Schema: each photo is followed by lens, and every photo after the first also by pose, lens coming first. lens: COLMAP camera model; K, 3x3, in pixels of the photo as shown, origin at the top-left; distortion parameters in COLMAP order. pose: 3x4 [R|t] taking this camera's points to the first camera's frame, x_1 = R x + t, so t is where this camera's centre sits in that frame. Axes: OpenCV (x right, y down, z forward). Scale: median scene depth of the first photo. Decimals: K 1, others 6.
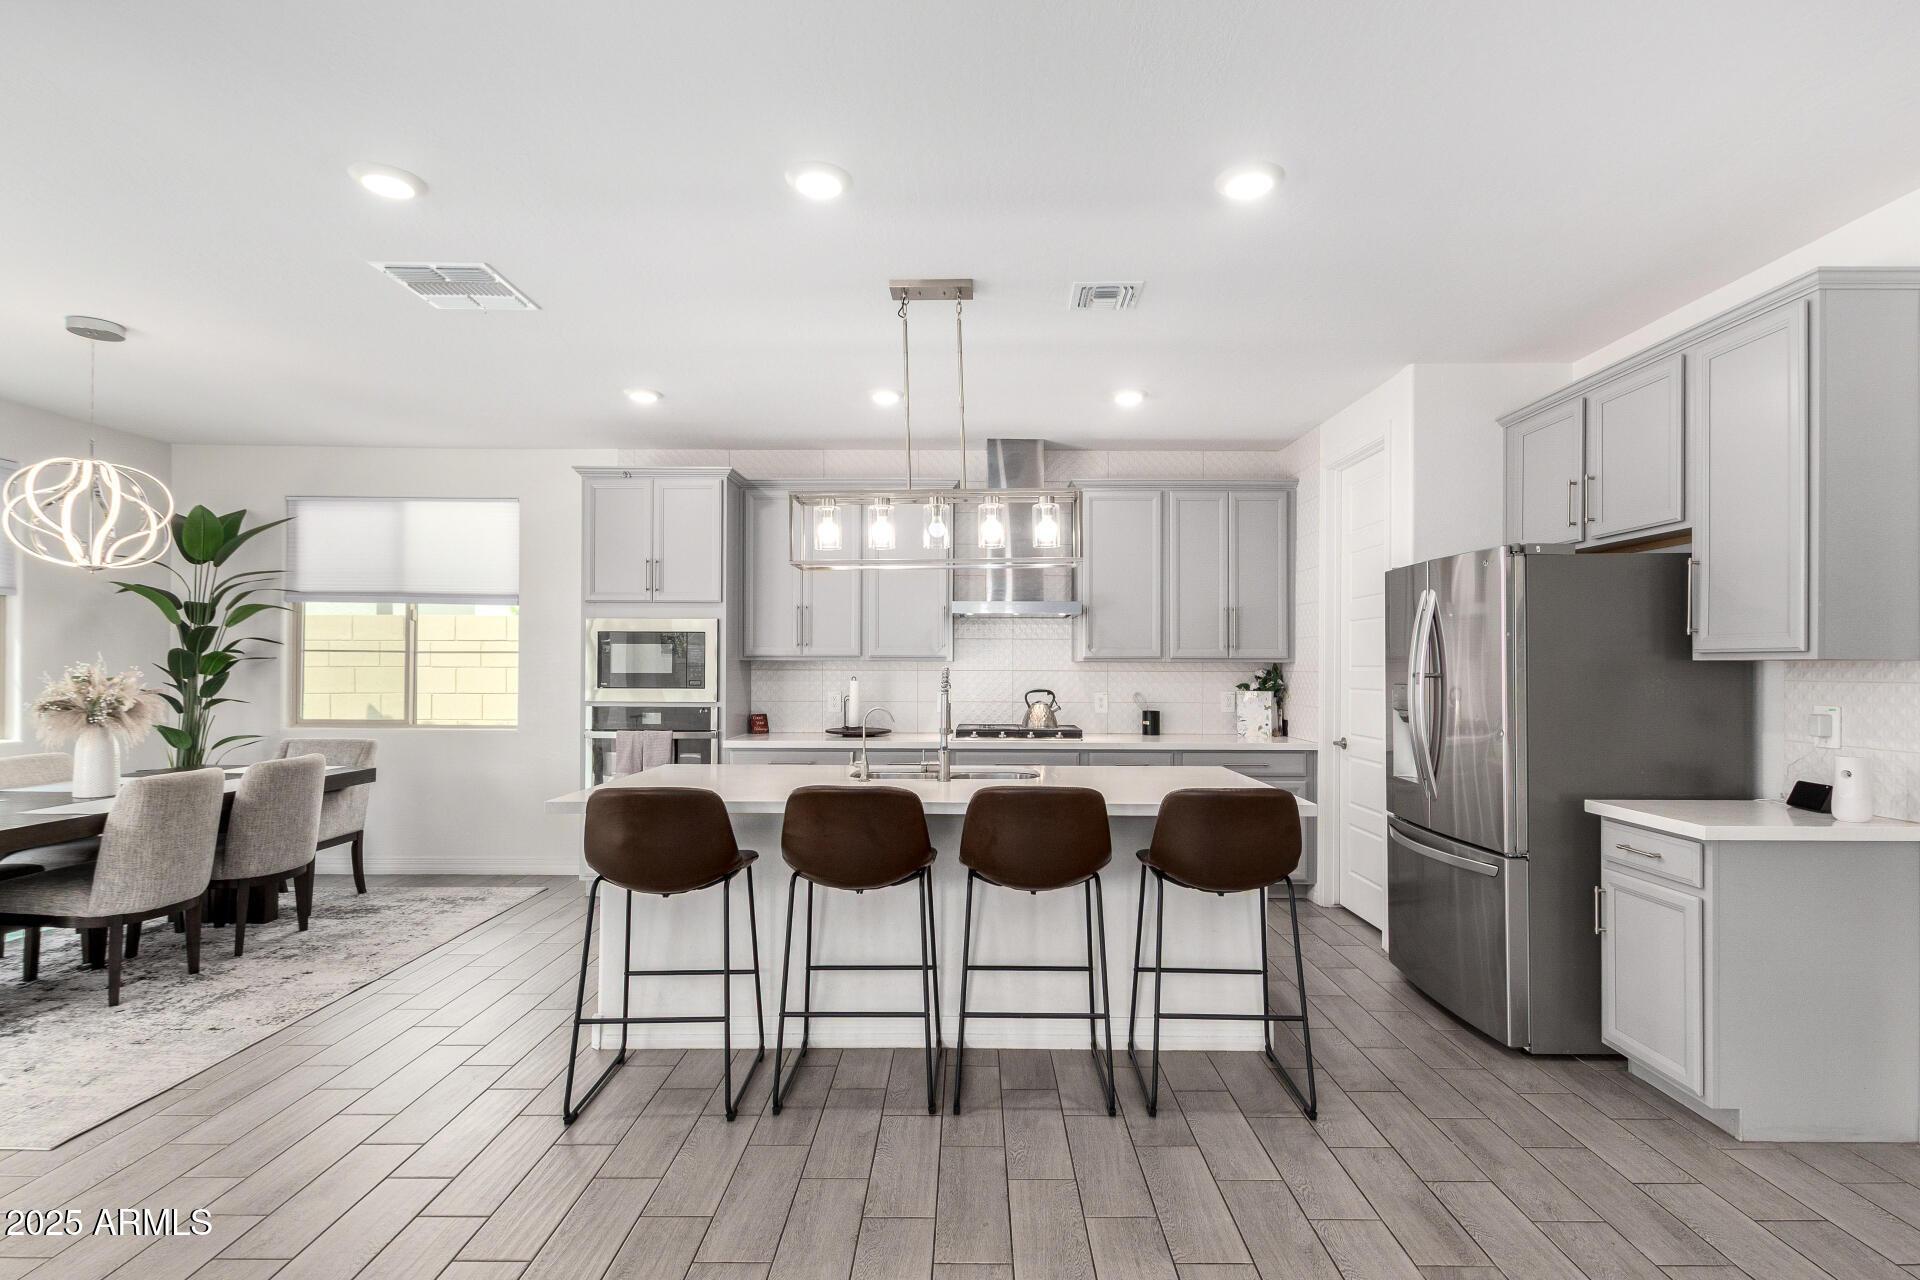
lens RADIAL K [[908.6, 0, 957.0], [0, 908.6, 647.4], [0, 0, 1]] dist [0.013731, -0.003955]
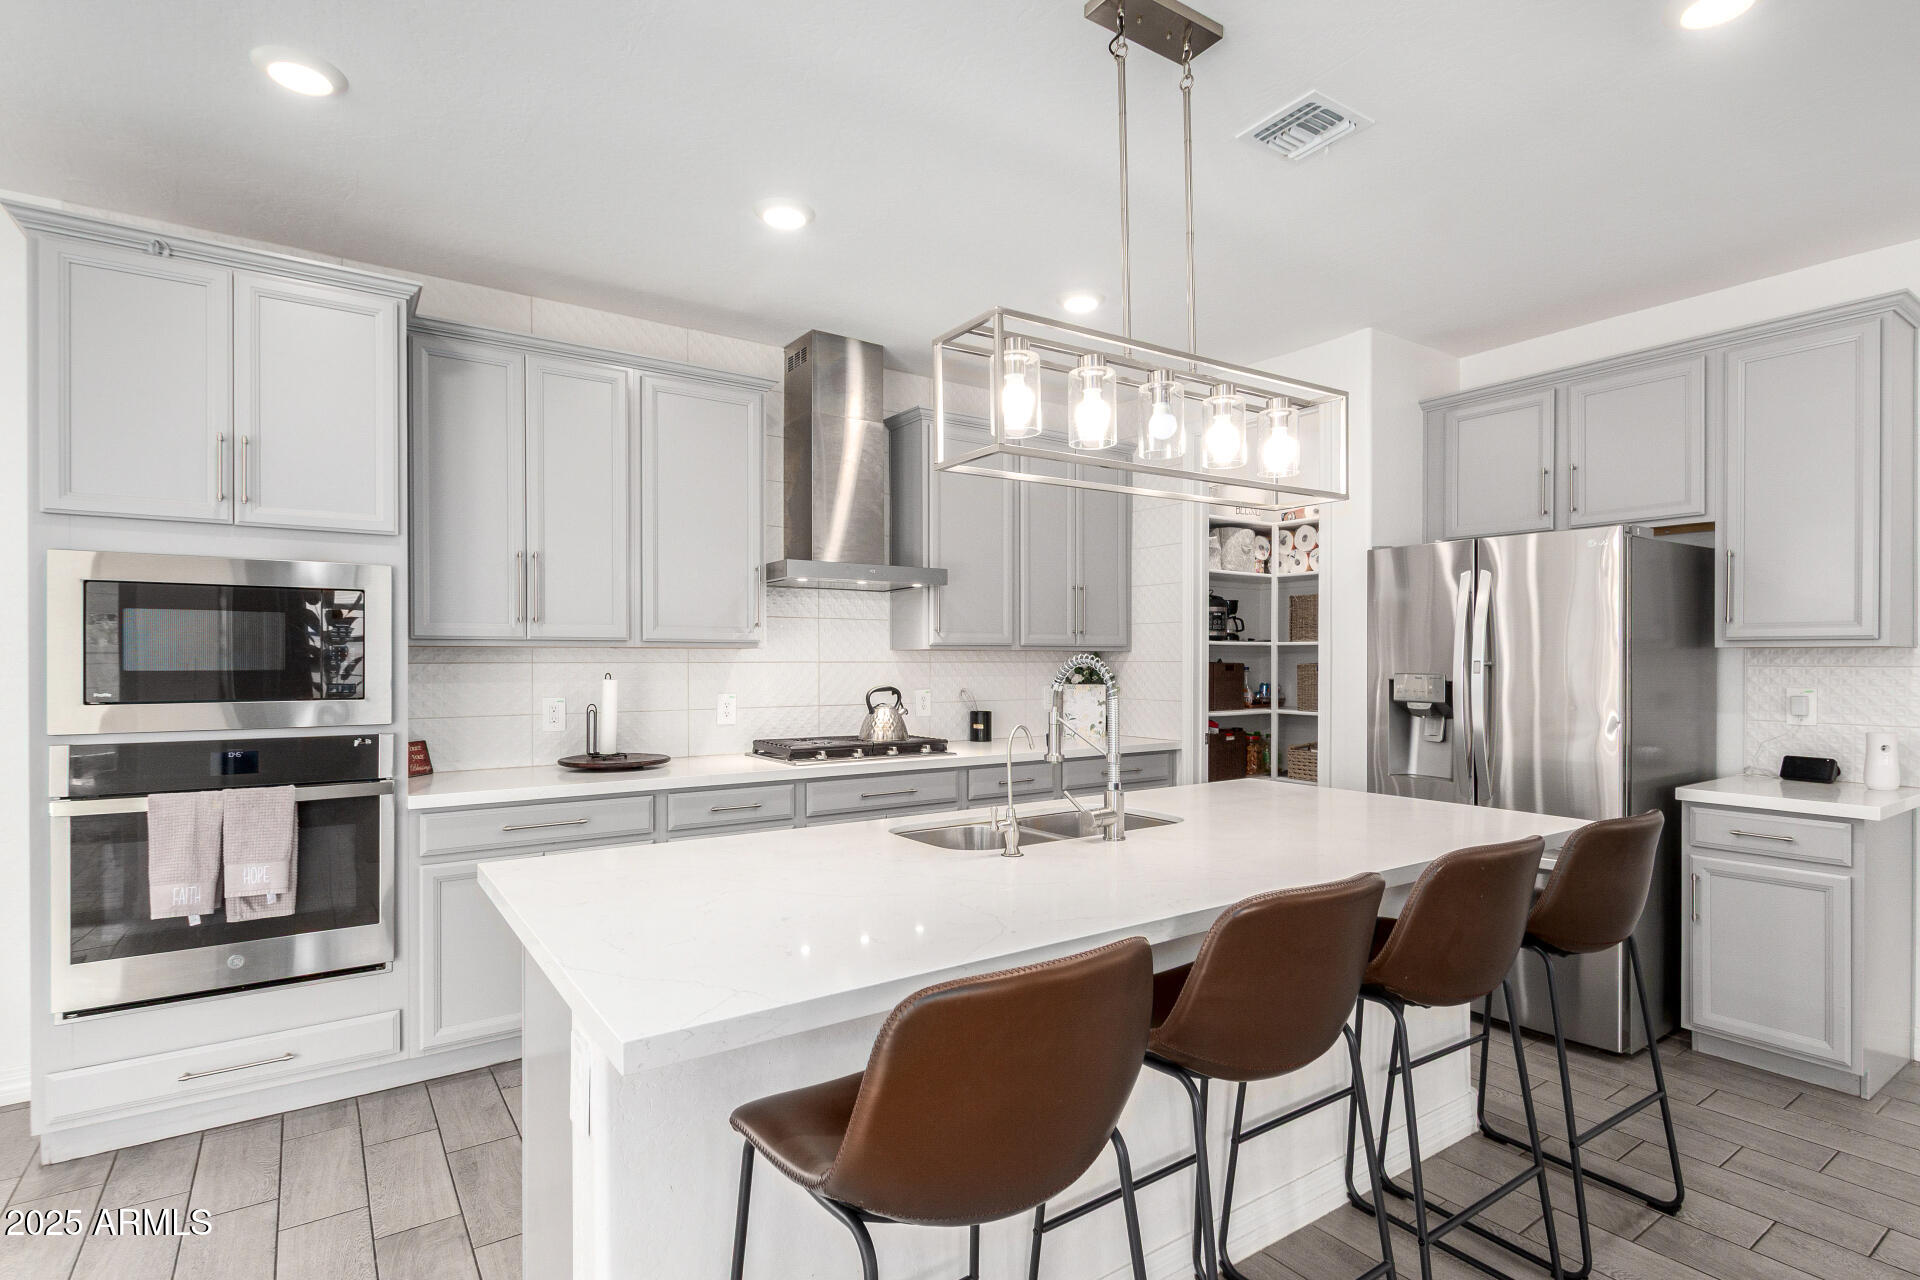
lens RADIAL K [[947.7, 0, 962.5], [0, 947.7, 652.4], [0, 0, 1]] dist [0.000638, -0.001485]
pose [[0.811718, 0.001229, 0.584048, -0.313648], [-0.009532, 0.999892, 0.011144, 0.009323], [-0.583971, -0.014613, 0.811643, 0.360252]]
